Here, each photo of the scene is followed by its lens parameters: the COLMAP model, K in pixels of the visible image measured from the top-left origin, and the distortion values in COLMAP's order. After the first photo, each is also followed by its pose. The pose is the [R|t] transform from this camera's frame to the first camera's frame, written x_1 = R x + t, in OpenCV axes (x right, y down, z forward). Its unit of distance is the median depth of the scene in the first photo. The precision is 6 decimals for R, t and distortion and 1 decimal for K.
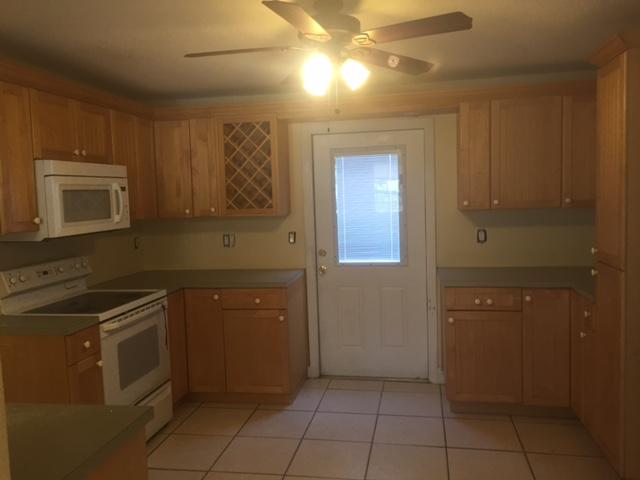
lens RADIAL K [[574.0, 0, 320.0], [0, 574.0, 240.0], [0, 0, 1]] dist [0.121858, 0.006044]
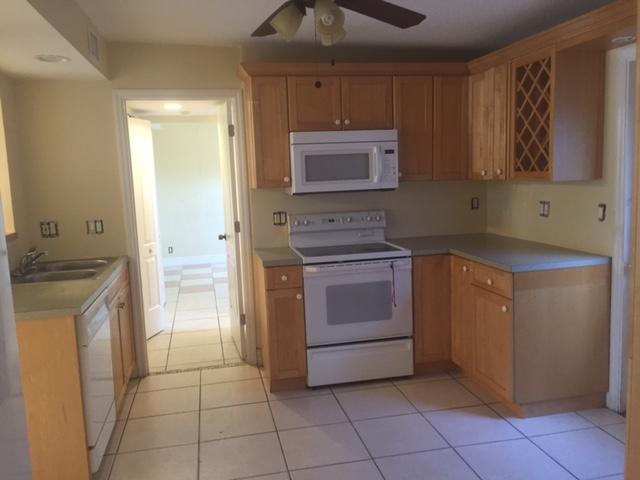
lens RADIAL K [[574.0, 0, 320.0], [0, 574.0, 240.0], [0, 0, 1]] dist [0.121858, 0.006044]
pose [[0.377079, 0.135391, -0.916232, 0.610214], [-0.053377, 0.990790, 0.124441, -0.051324], [0.924642, 0.001982, 0.380833, 0.472239]]
